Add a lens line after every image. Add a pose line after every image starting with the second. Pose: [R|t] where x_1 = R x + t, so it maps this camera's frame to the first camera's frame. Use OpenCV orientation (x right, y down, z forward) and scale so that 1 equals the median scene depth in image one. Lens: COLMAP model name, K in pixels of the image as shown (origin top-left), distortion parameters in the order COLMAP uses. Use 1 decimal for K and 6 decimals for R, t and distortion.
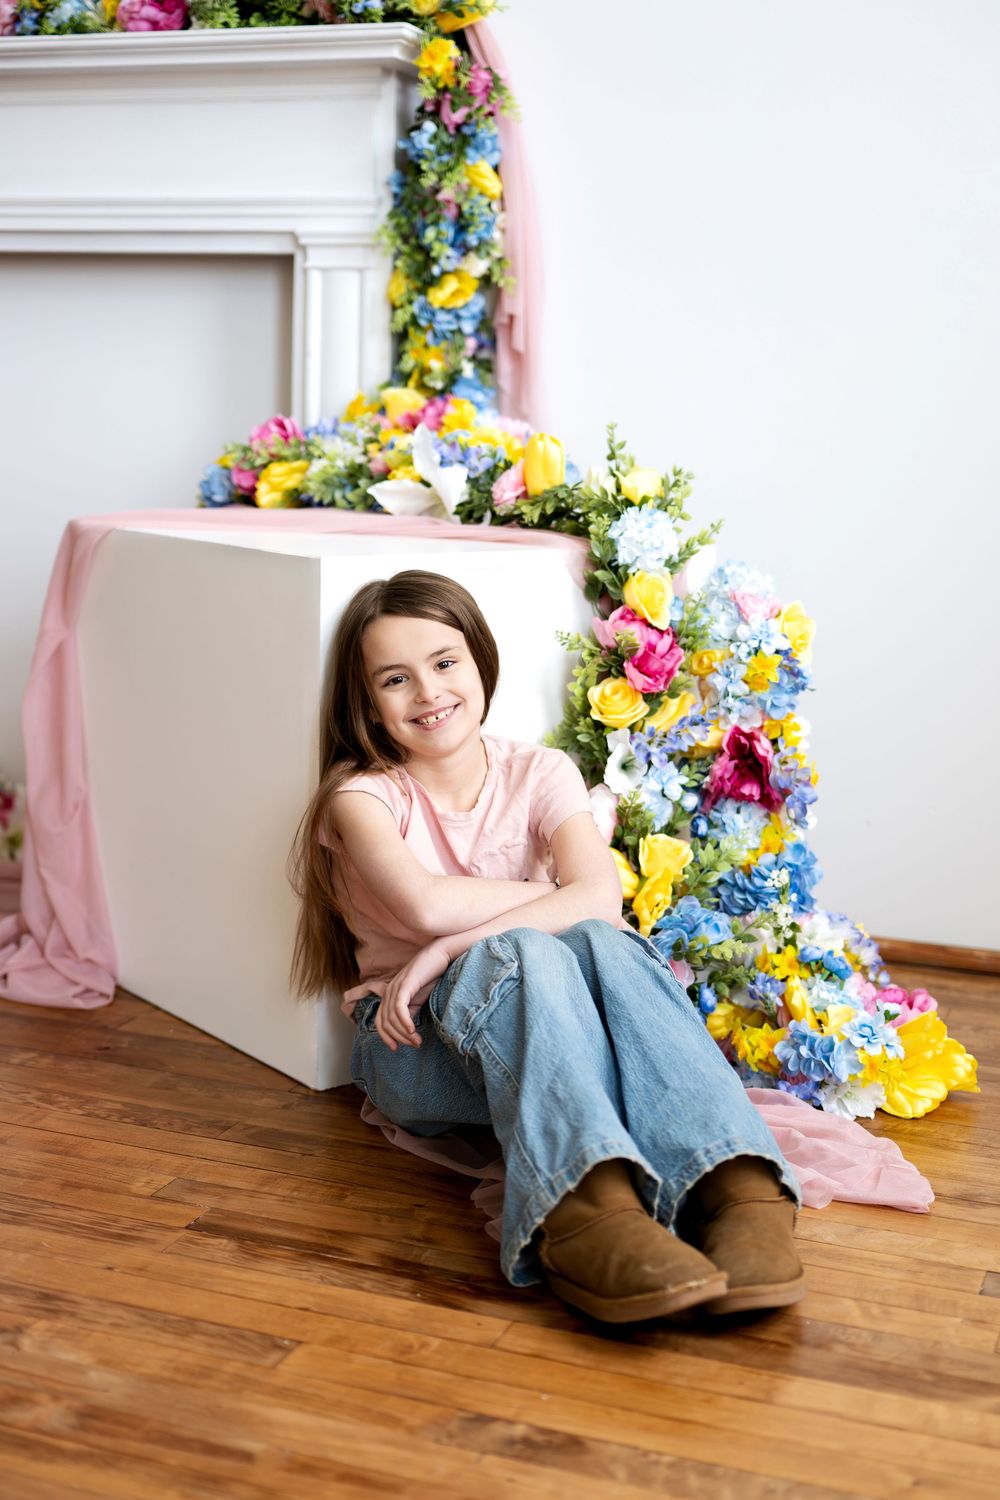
lens RADIAL K [[2119.5, 0, 486.7], [0, 2119.5, 750.4], [0, 0, 1]] dist [-0.006157, 0.024063]
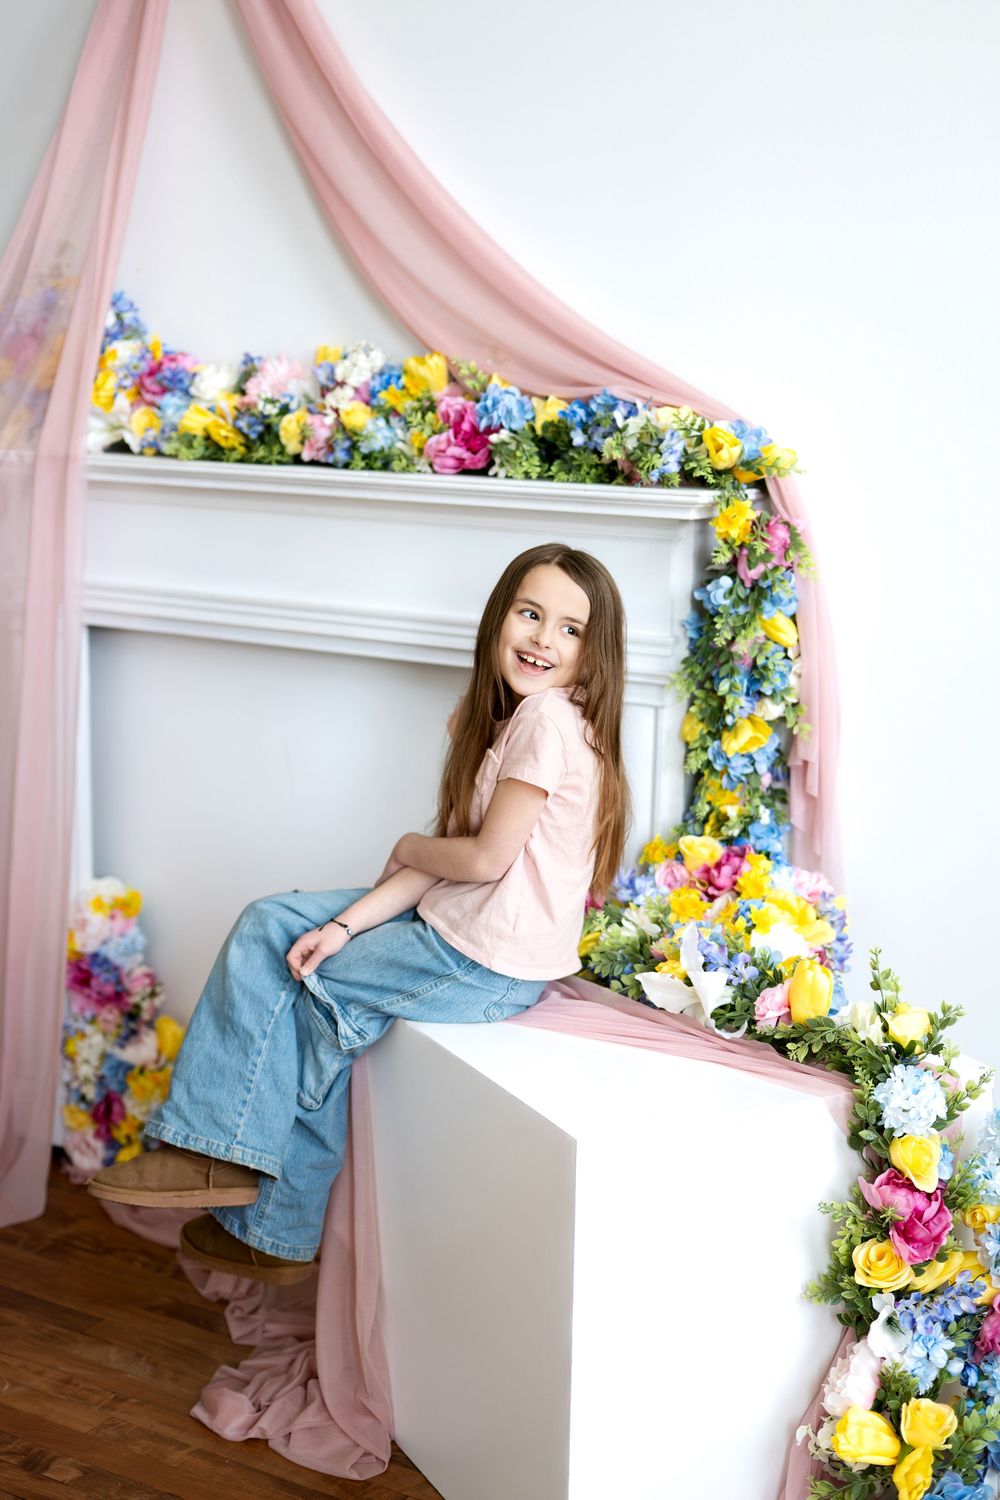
lens RADIAL K [[2133.6, 0, 497.8], [0, 2133.6, 756.9], [0, 0, 1]] dist [0.003209, 0.037979]
pose [[0.986158, 0.026765, -0.163634, 0.037536], [-0.025531, 0.999628, 0.009642, -0.241615], [0.163832, -0.005331, 0.986474, -0.012243]]
